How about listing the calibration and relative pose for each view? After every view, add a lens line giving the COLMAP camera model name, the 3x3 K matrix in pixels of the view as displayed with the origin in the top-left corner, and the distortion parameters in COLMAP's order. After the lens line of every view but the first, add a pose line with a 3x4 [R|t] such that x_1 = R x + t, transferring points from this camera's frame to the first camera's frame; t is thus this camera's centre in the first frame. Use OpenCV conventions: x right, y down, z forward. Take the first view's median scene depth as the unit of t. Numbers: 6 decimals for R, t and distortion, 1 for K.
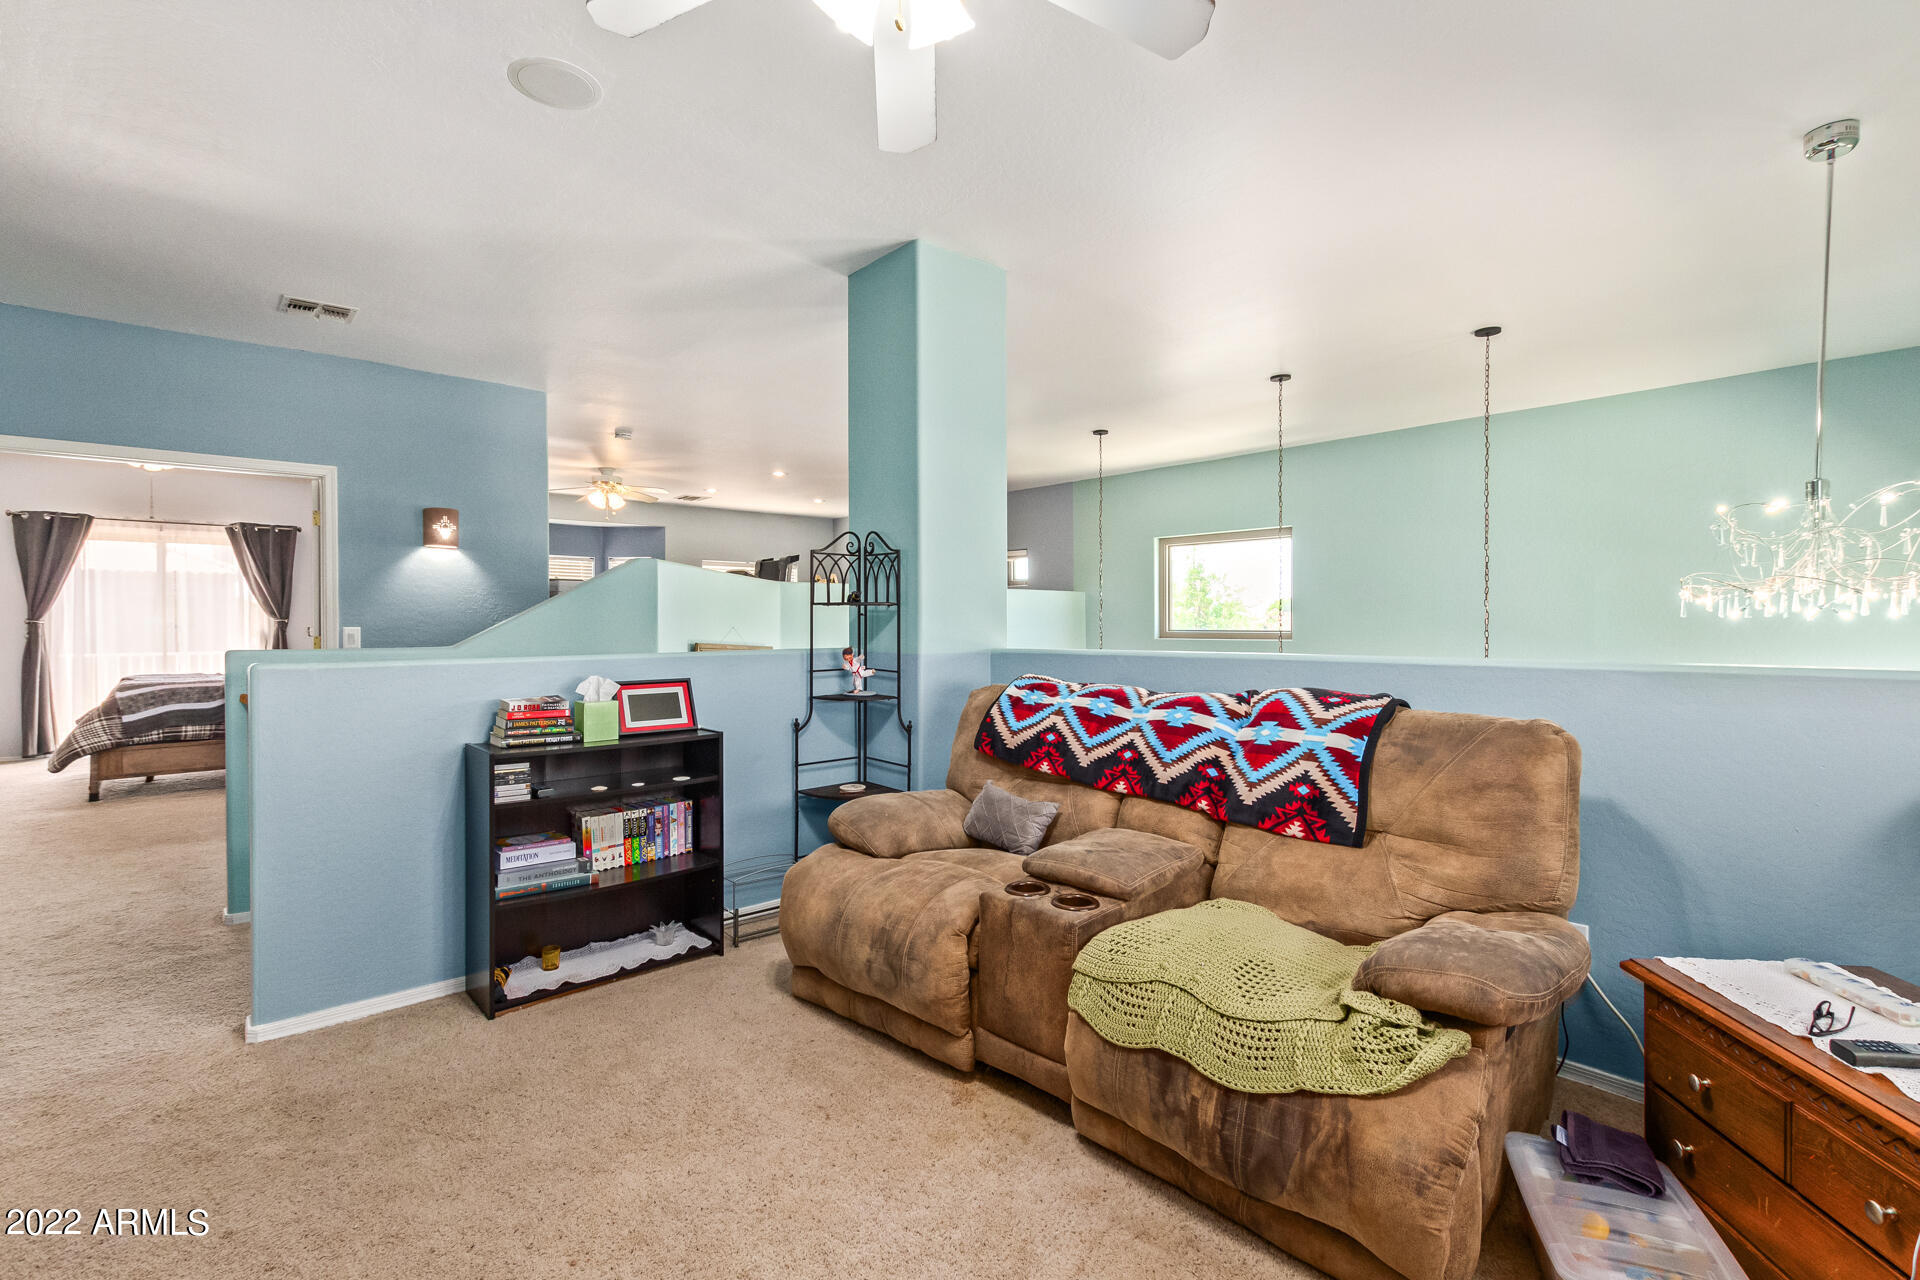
lens RADIAL K [[879.0, 0, 956.5], [0, 879.0, 637.1], [0, 0, 1]] dist [0.002594, -0.000163]
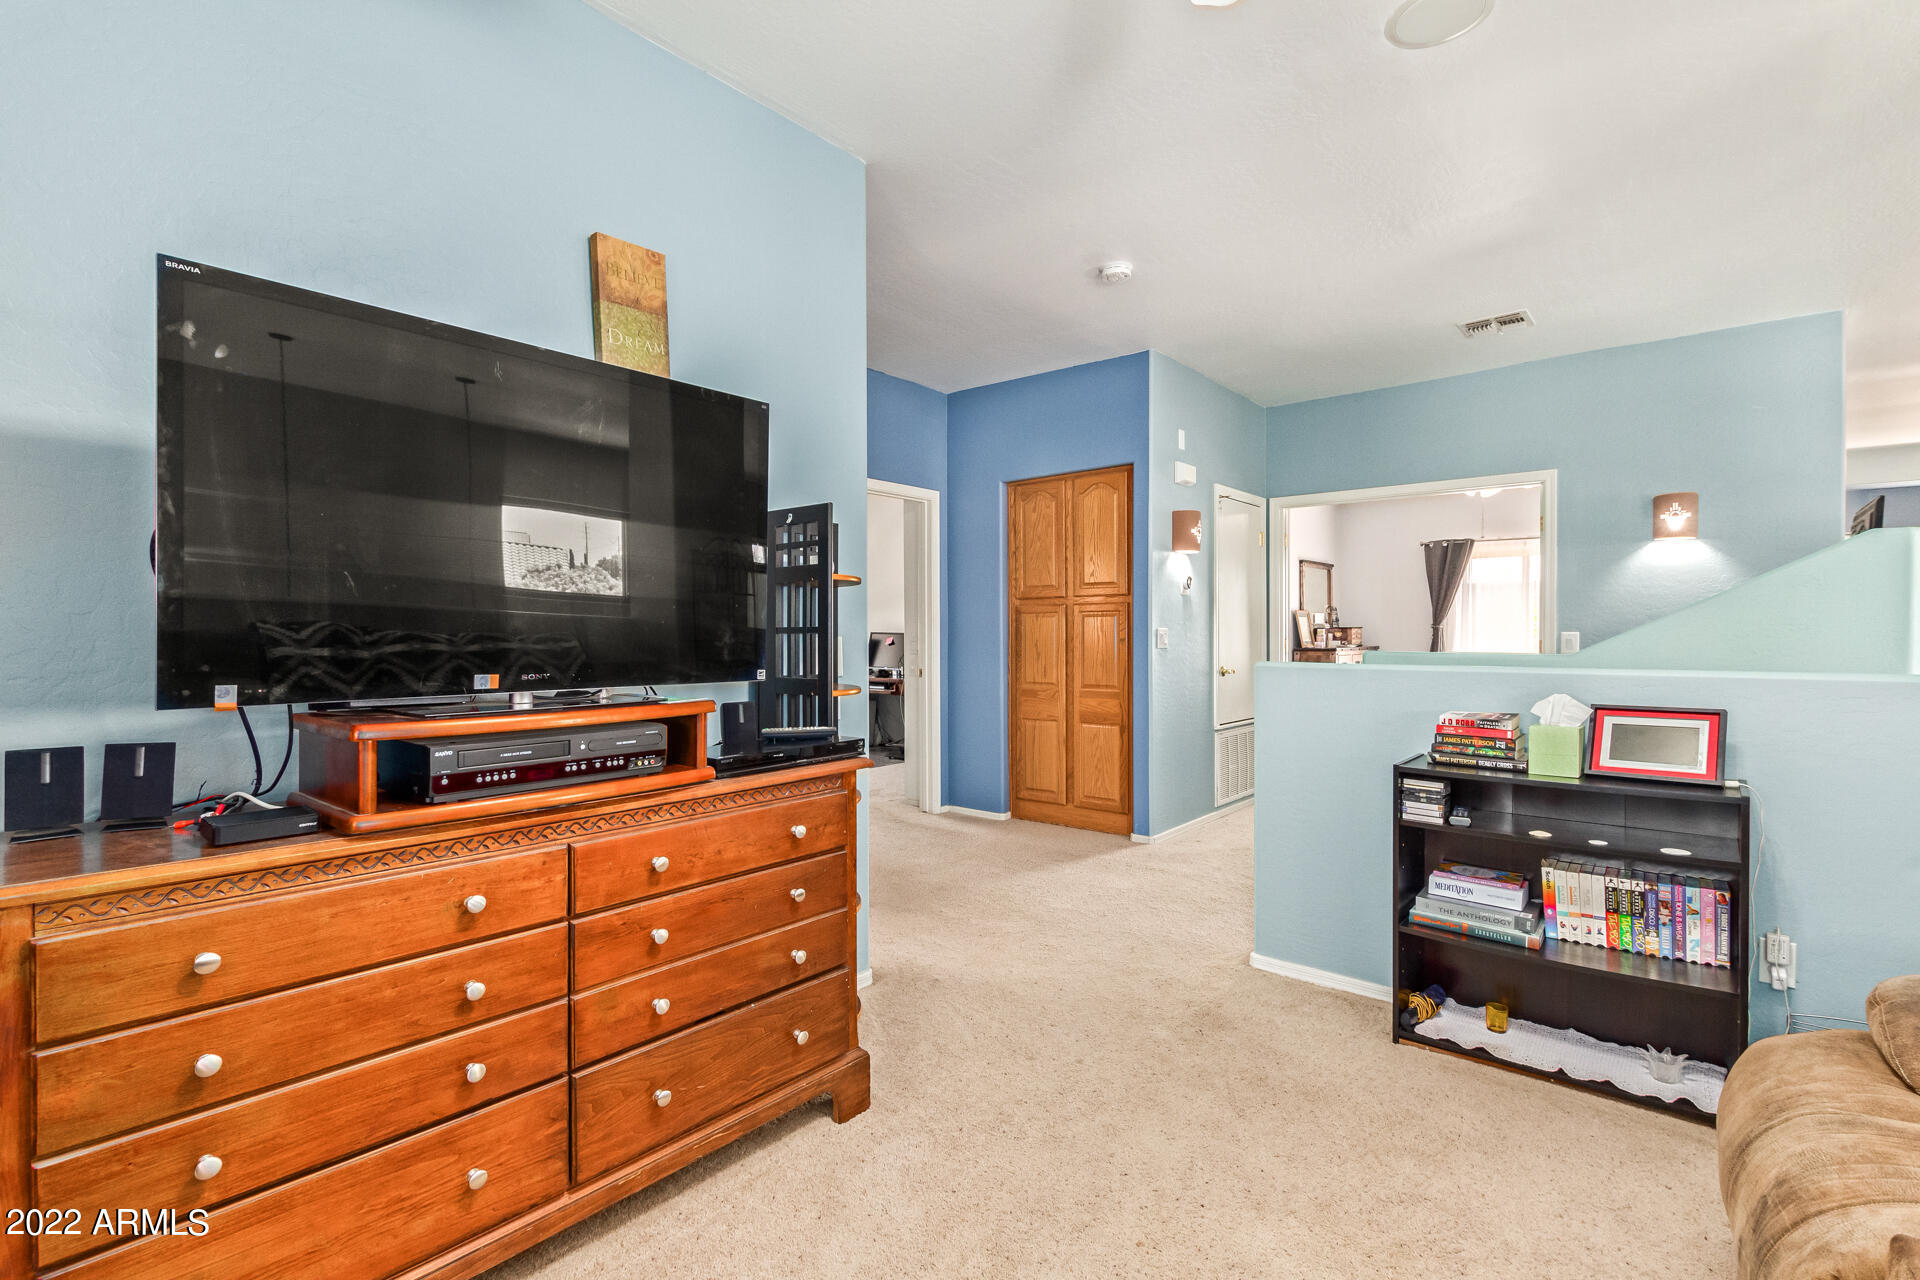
lens RADIAL K [[875.4, 0, 962.2], [0, 875.4, 641.6], [0, 0, 1]] dist [0.001500, 0.000288]
pose [[0.137830, 0.016596, -0.990317, 0.319420], [-0.016428, 0.999760, 0.014468, -0.006857], [0.990320, 0.014275, 0.138070, 0.371889]]
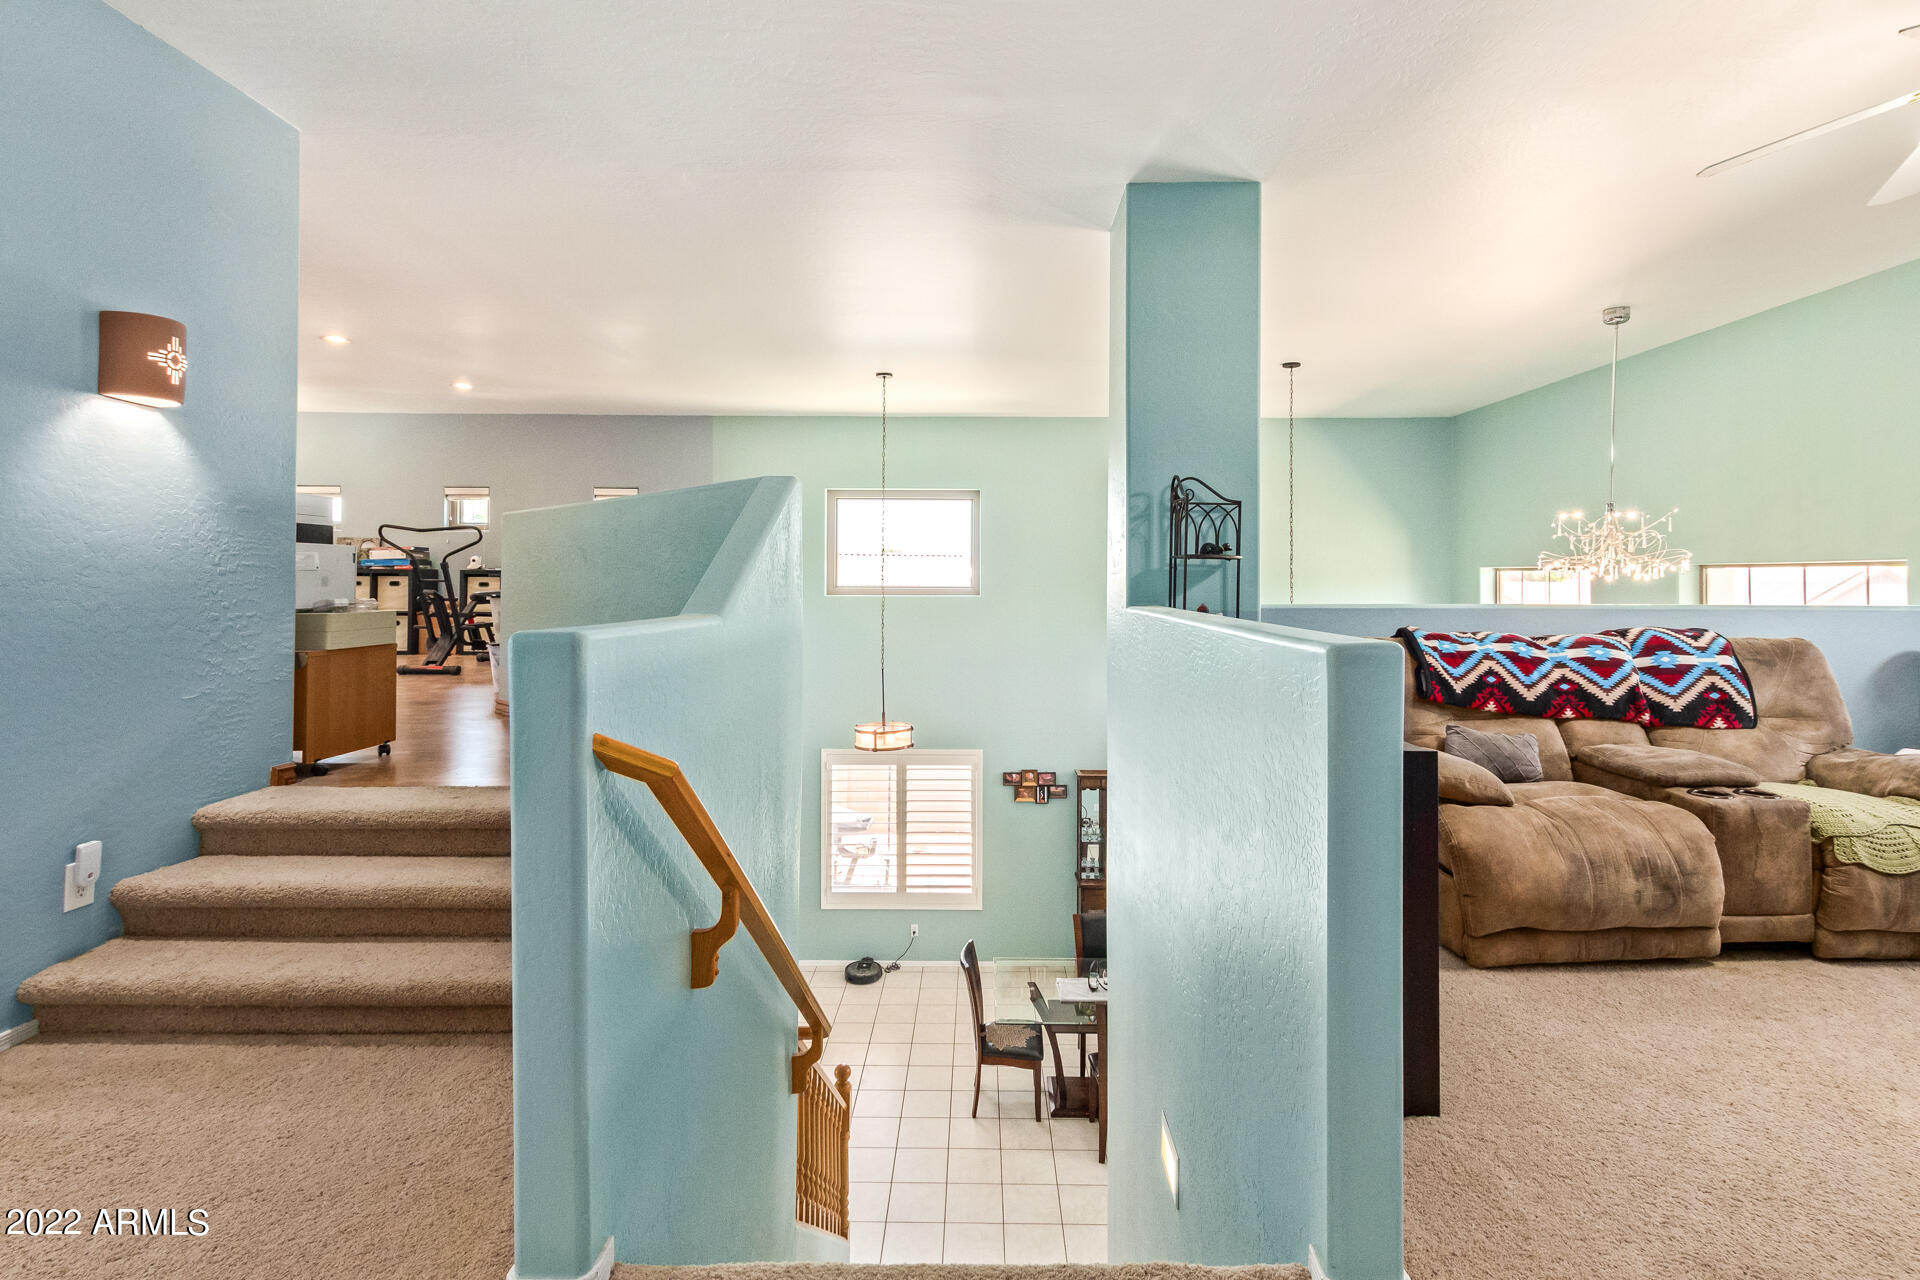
lens RADIAL K [[919.8, 0, 956.8], [0, 919.8, 566.5], [0, 0, 1]] dist [0.015146, -0.007396]
pose [[0.673910, 0.018775, 0.738575, -1.246864], [0.005225, 0.999531, -0.030176, -0.000883], [-0.738795, 0.024195, 0.673496, 0.694105]]
